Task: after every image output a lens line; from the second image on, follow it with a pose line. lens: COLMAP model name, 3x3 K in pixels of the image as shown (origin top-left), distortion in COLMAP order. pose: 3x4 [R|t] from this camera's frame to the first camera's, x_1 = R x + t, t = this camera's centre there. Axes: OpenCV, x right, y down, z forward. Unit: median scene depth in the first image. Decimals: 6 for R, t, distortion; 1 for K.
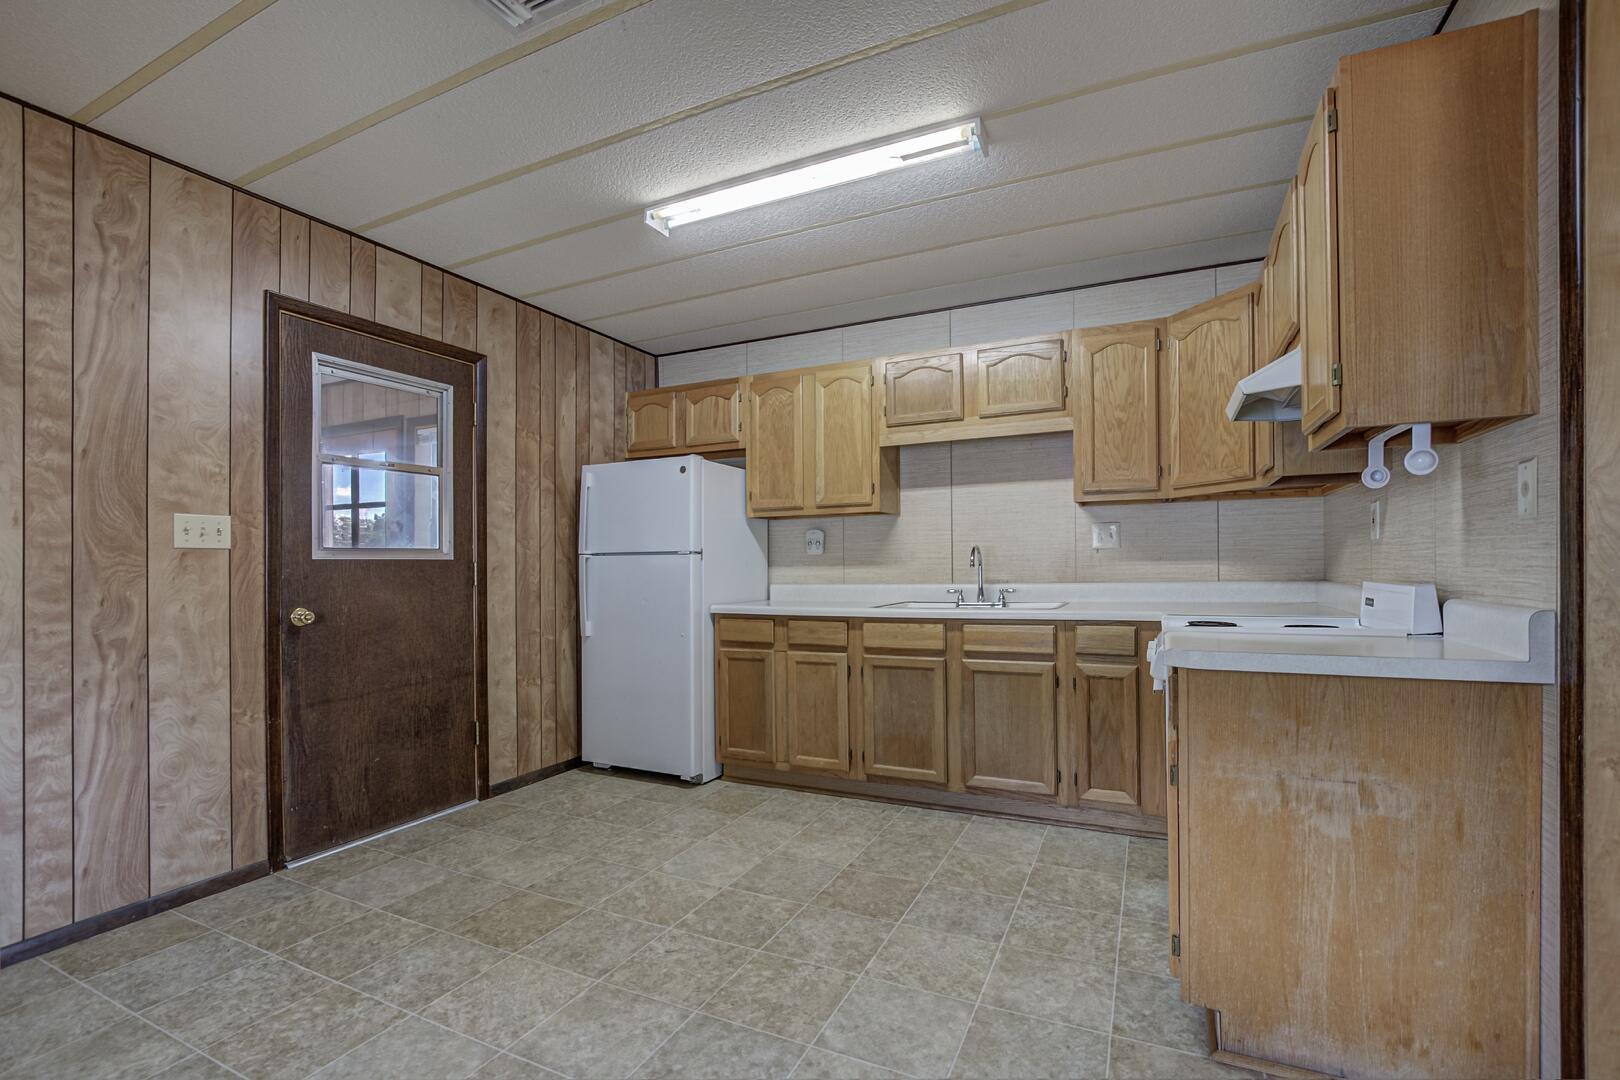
lens RADIAL K [[738.5, 0, 815.1], [0, 738.5, 573.1], [0, 0, 1]] dist [-0.015474, 0.004783]
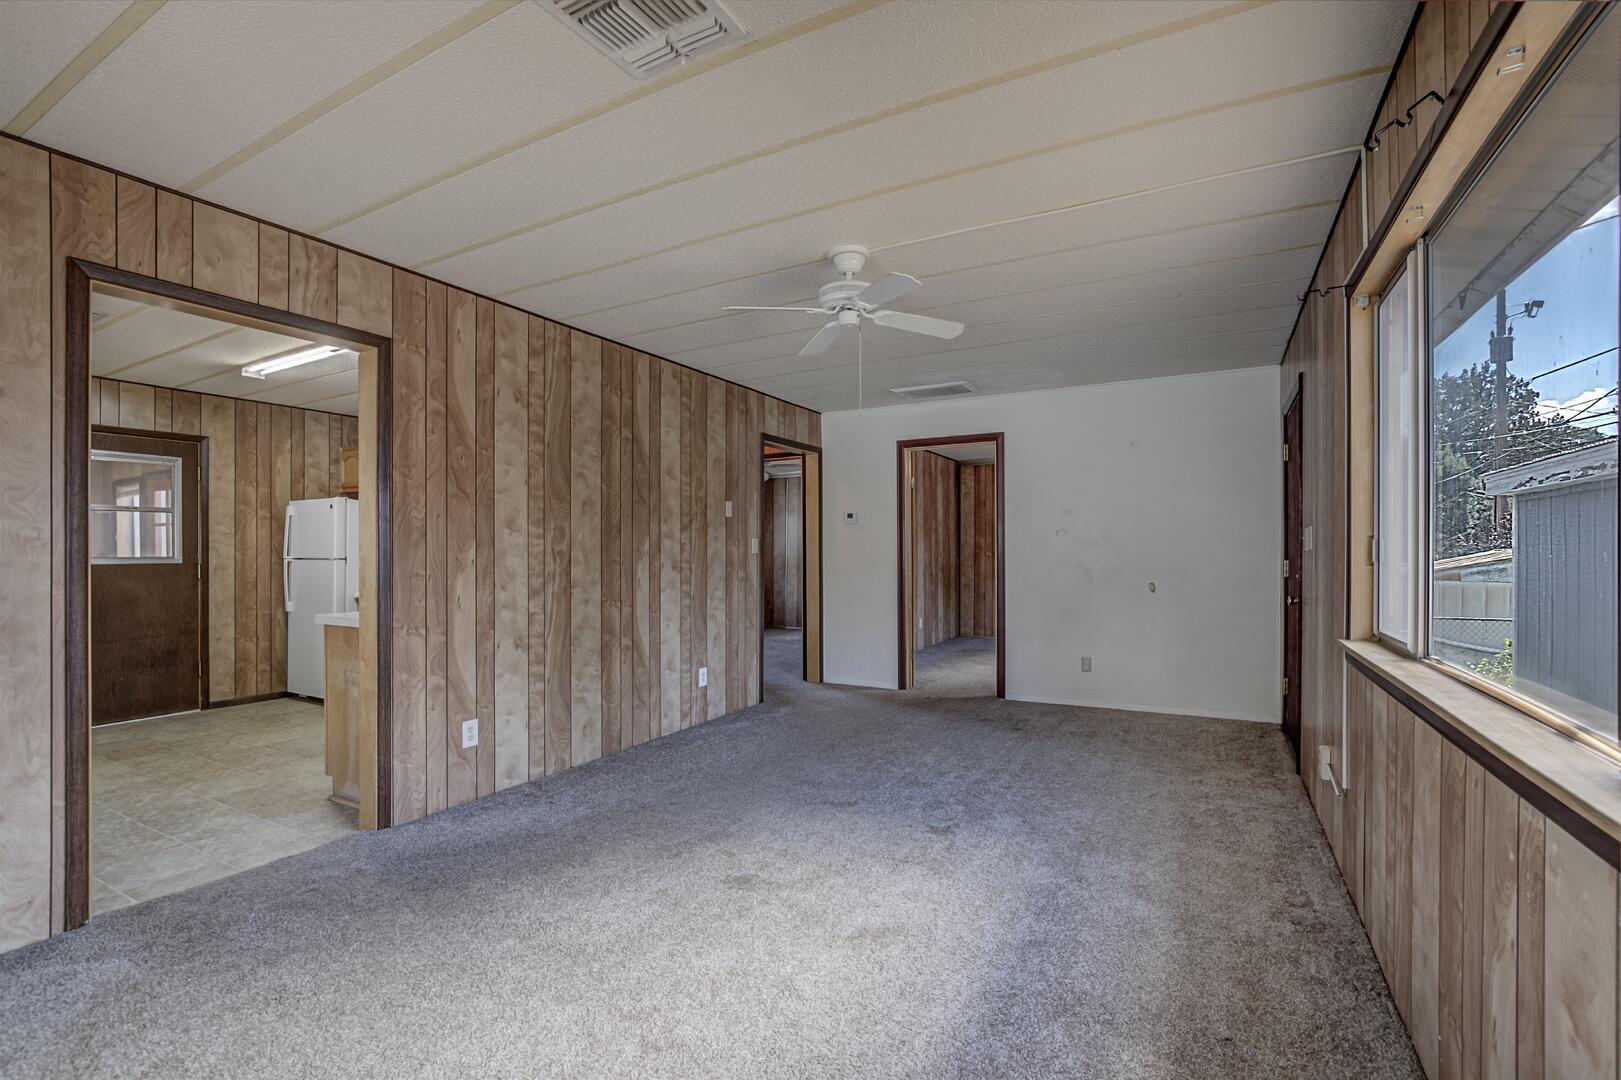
lens RADIAL K [[739.0, 0, 752.9], [0, 739.0, 570.5], [0, 0, 1]] dist [-0.015474, 0.004783]
pose [[0.994961, 0.011491, -0.099600, 0.895280], [-0.010196, 0.999857, 0.013498, -0.034789], [0.099741, -0.012415, 0.994936, -0.483081]]
